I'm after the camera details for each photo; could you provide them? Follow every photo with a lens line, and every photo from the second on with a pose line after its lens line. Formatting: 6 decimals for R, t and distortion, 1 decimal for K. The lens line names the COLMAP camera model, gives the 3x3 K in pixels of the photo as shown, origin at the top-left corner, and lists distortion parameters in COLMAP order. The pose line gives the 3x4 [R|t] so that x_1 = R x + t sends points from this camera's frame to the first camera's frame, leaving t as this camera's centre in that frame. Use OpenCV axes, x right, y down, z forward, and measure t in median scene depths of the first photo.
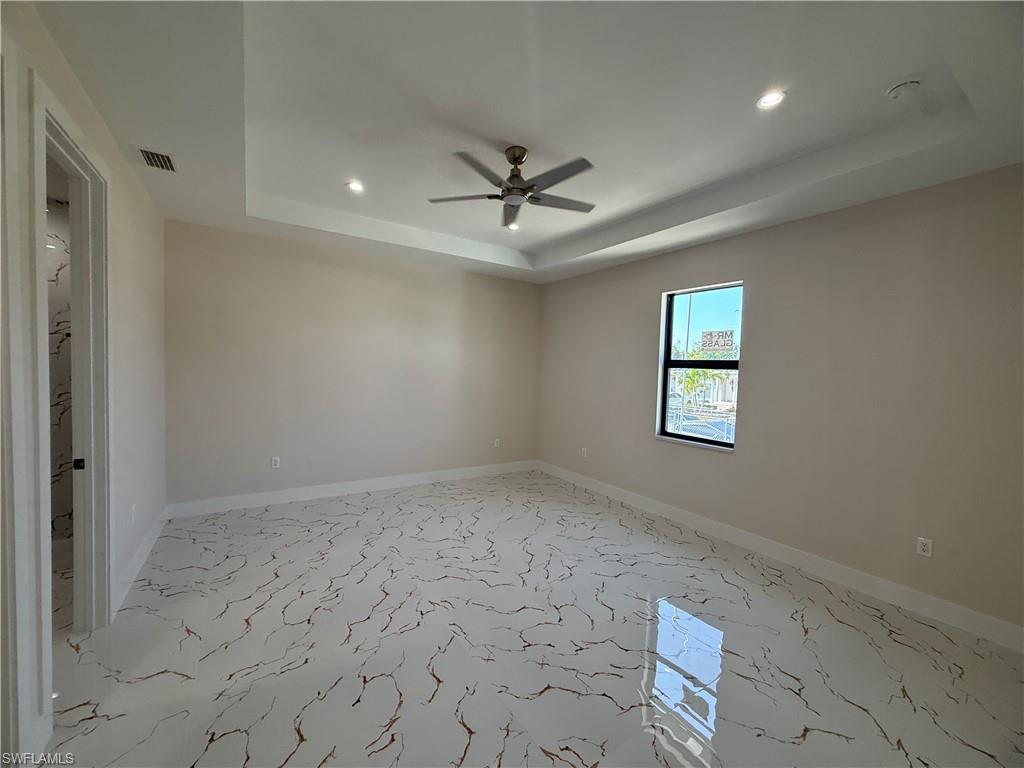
lens RADIAL K [[407.3, 0, 509.8], [0, 407.3, 385.0], [0, 0, 1]] dist [-0.000578, 0.000730]
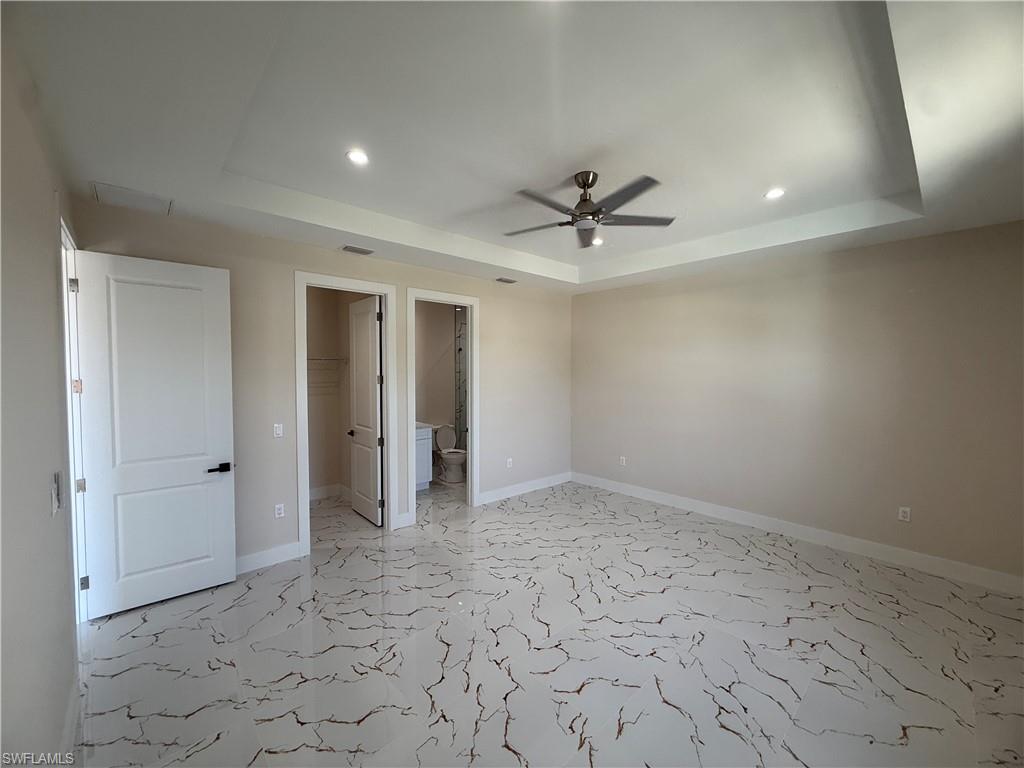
lens RADIAL K [[407.3, 0, 509.8], [0, 407.3, 385.0], [0, 0, 1]] dist [-0.000578, 0.000730]
pose [[0.166892, 0.006156, -0.985956, 0.816530], [-0.038950, 0.999241, -0.000354, -0.043537], [0.985206, 0.038462, 0.167005, 0.562289]]
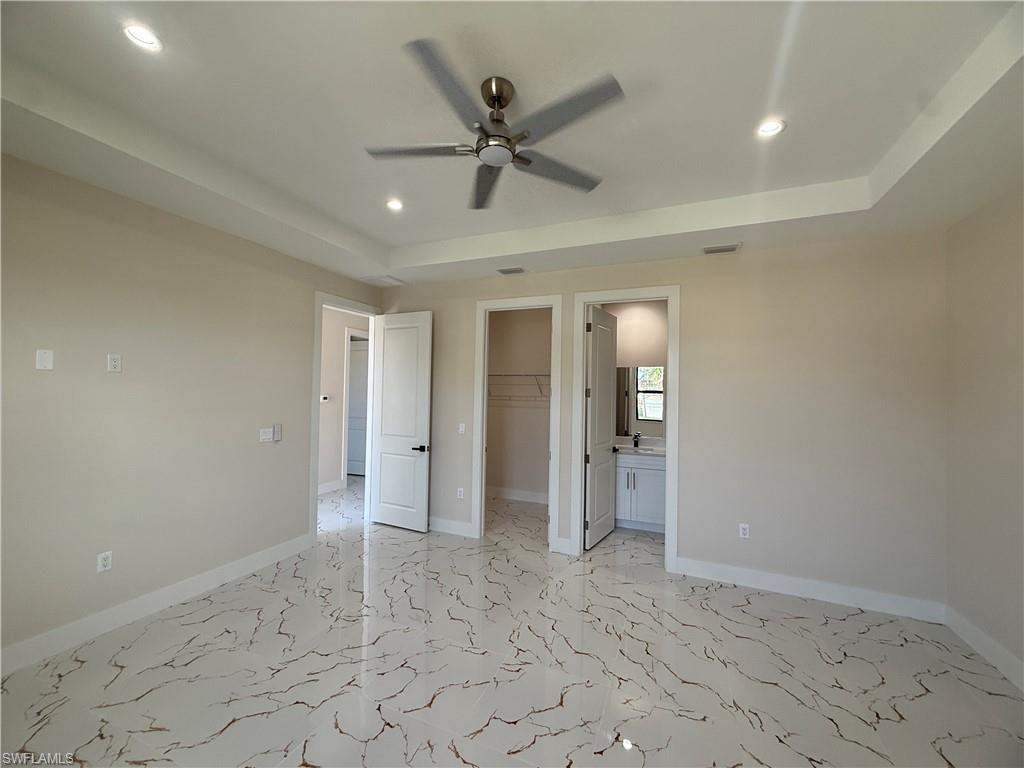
lens RADIAL K [[407.3, 0, 509.8], [0, 407.3, 385.0], [0, 0, 1]] dist [-0.000578, 0.000730]
pose [[-0.827138, -0.056955, -0.559105, 0.300293], [-0.070180, 0.997532, 0.002207, -0.060409], [0.557599, 0.041063, -0.829094, 1.349702]]
